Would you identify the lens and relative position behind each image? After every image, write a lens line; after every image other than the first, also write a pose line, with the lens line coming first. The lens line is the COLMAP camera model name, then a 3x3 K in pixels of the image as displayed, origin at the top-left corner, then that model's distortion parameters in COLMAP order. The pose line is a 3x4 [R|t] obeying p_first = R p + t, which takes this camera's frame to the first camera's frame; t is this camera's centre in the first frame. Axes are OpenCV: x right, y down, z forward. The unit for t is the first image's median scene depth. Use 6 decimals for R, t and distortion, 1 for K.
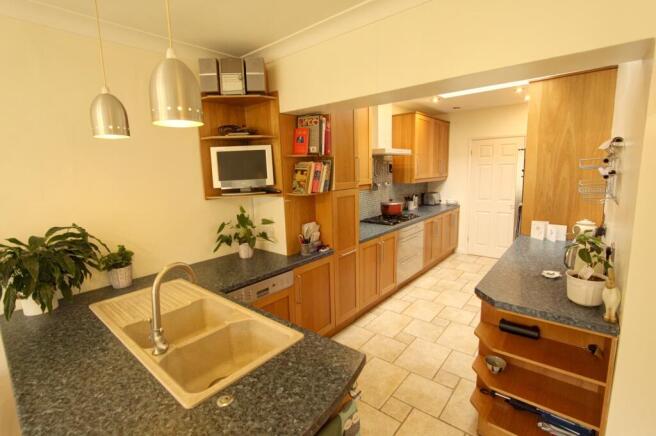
lens RADIAL K [[303.4, 0, 327.3], [0, 303.4, 216.8], [0, 0, 1]] dist [-0.015561, -0.000584]
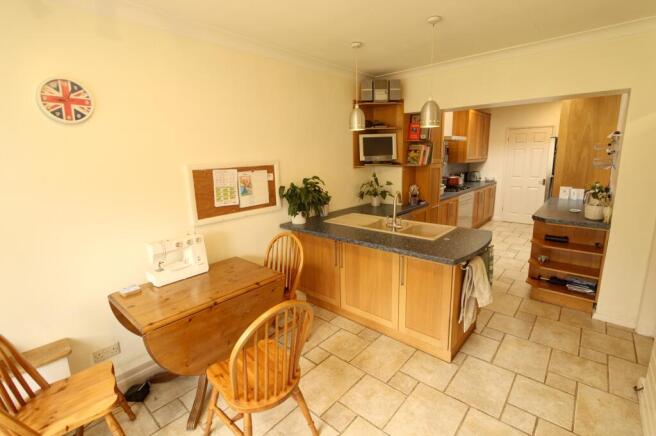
lens RADIAL K [[304.3, 0, 329.1], [0, 304.3, 215.8], [0, 0, 1]] dist [-0.013015, -0.000261]
pose [[0.999671, 0.011960, -0.022691, -0.496783], [-0.011005, 0.999066, 0.041786, 0.128422], [0.023170, -0.041522, 0.998869, -0.604441]]
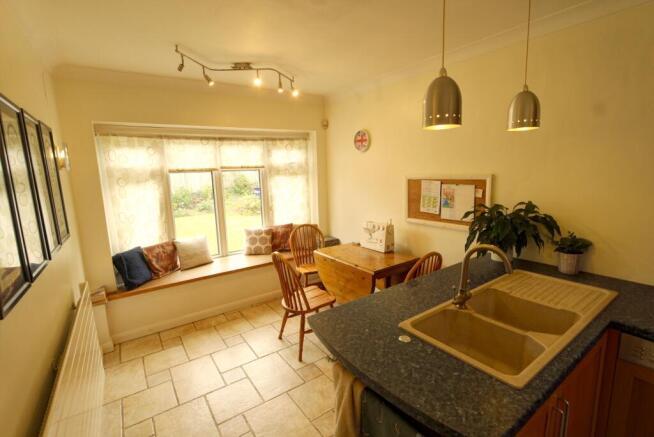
lens RADIAL K [[302.1, 0, 327.0], [0, 302.1, 218.5], [0, 0, 1]] dist [-0.017578, -0.000176]
pose [[-0.260356, 0.197054, -0.945190, 0.356314], [-0.114758, 0.965696, 0.232940, -0.068215], [0.958669, 0.169115, -0.228811, 0.349907]]
